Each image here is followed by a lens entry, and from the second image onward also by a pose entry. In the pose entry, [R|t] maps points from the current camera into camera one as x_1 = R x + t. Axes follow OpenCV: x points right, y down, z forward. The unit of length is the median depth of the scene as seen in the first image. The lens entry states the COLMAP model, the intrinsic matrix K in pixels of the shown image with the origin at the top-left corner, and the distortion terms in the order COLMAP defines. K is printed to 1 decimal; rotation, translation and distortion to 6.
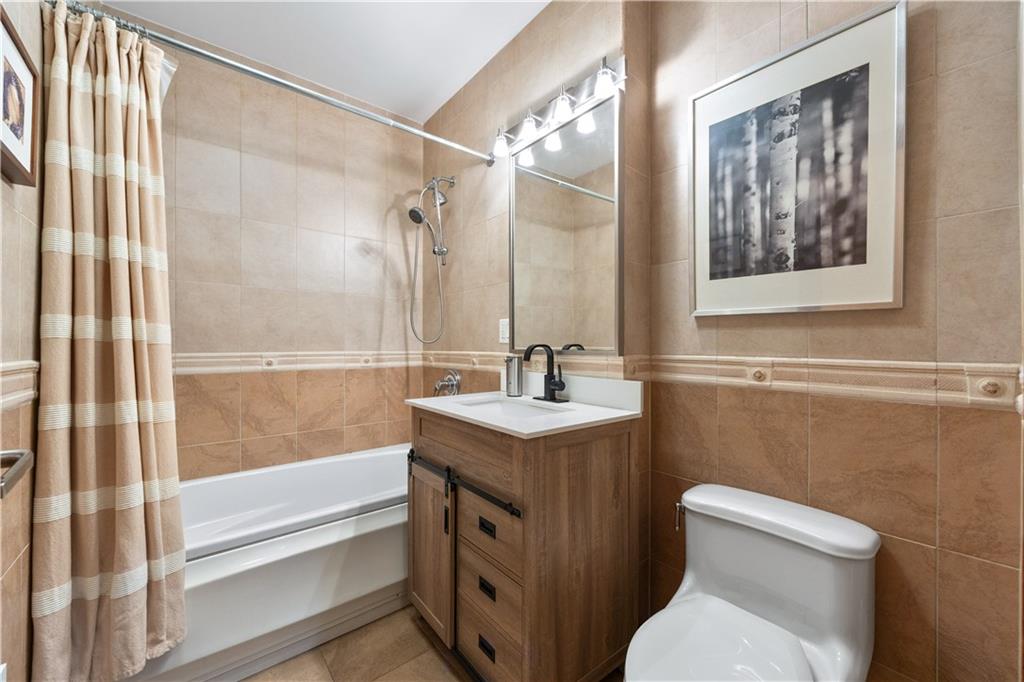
lens RADIAL K [[401.8, 0, 507.4], [0, 401.8, 337.1], [0, 0, 1]] dist [-0.000634, -0.000142]
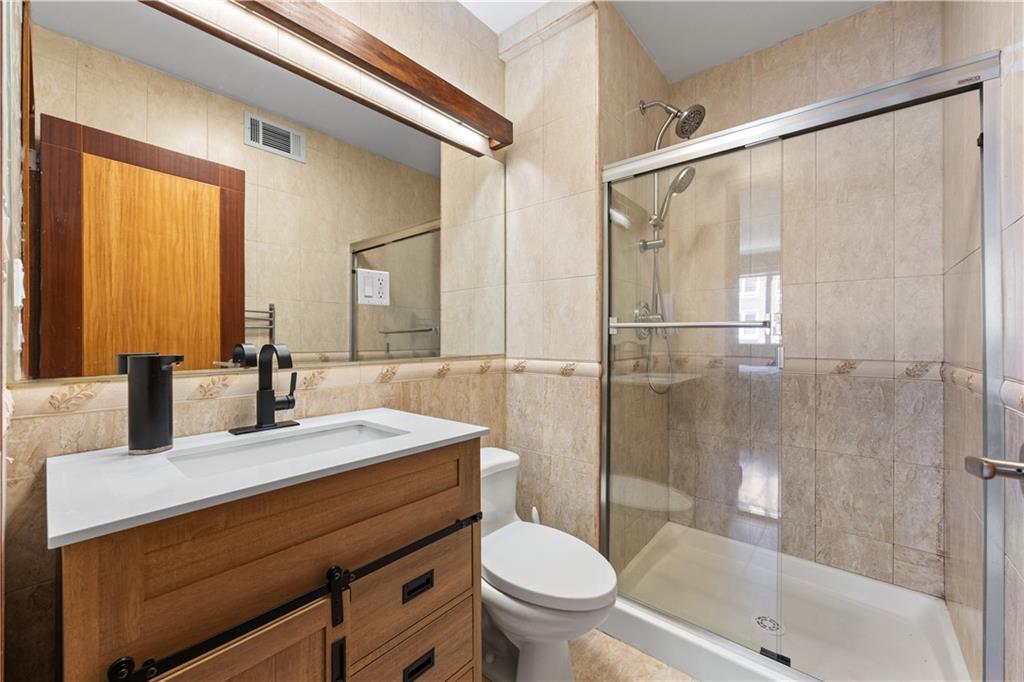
lens RADIAL K [[401.8, 0, 507.4], [0, 401.8, 337.1], [0, 0, 1]] dist [-0.000634, -0.000142]
pose [[-0.182806, -0.004124, 0.983140, -0.788996], [-0.003908, 0.999986, 0.003468, 0.010240], [-0.983141, -0.003208, -0.182820, 0.953355]]
